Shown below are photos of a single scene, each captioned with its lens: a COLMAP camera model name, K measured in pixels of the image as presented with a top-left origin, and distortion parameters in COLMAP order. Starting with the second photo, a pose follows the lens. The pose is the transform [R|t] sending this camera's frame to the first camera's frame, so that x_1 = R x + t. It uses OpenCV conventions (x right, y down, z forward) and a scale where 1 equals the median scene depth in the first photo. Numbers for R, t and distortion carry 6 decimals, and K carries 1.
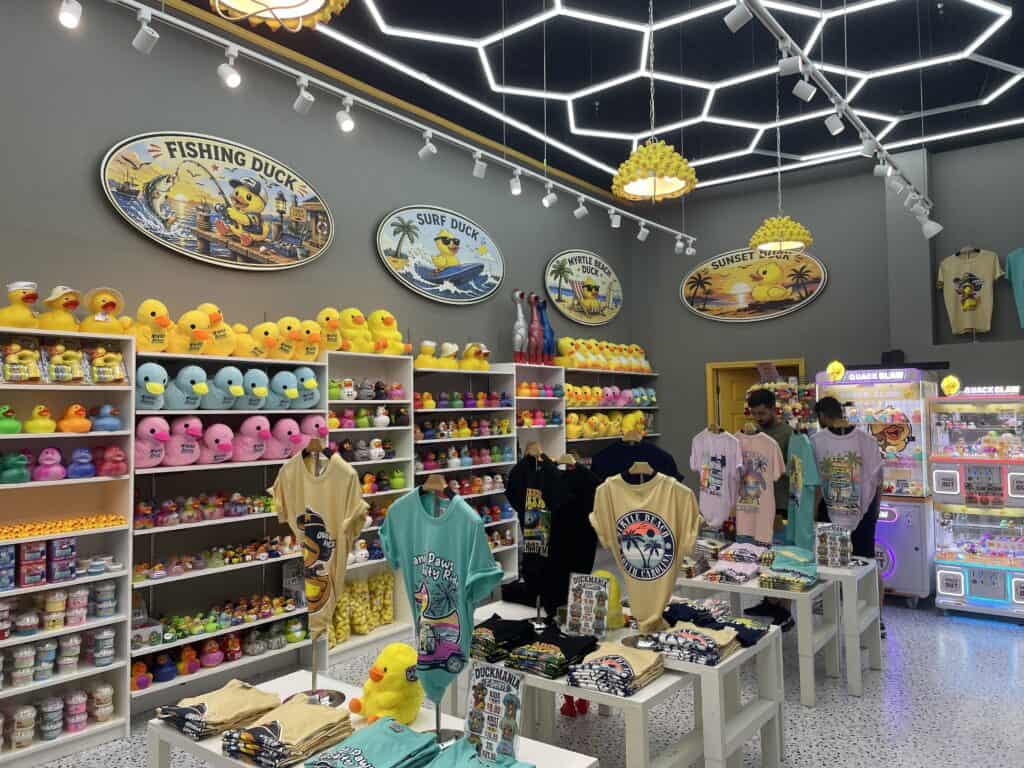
lens RADIAL K [[772.0, 0, 512.0], [0, 772.0, 384.4], [0, 0, 1]] dist [0.048161, -0.036023]
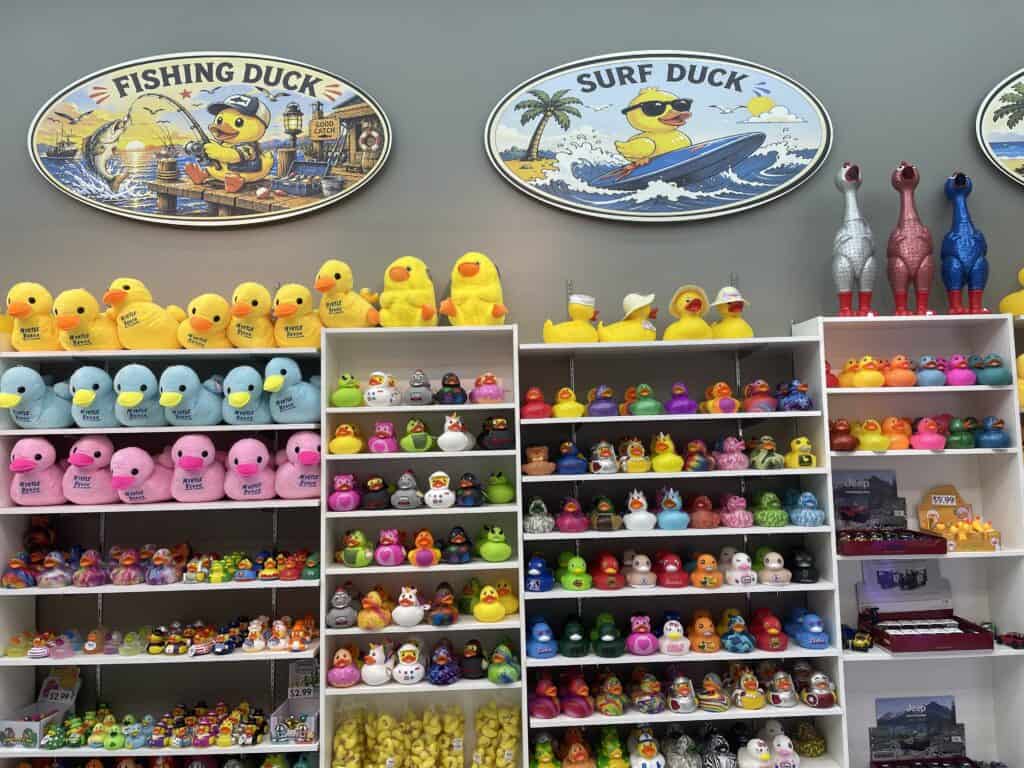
lens RADIAL K [[772.0, 0, 513.6], [0, 772.0, 378.7], [0, 0, 1]] dist [0.048161, -0.036023]
pose [[0.615668, -0.056307, -0.785991, 0.330180], [0.040949, 0.998382, -0.039447, 0.026230], [0.786941, -0.007900, 0.616978, 0.707232]]
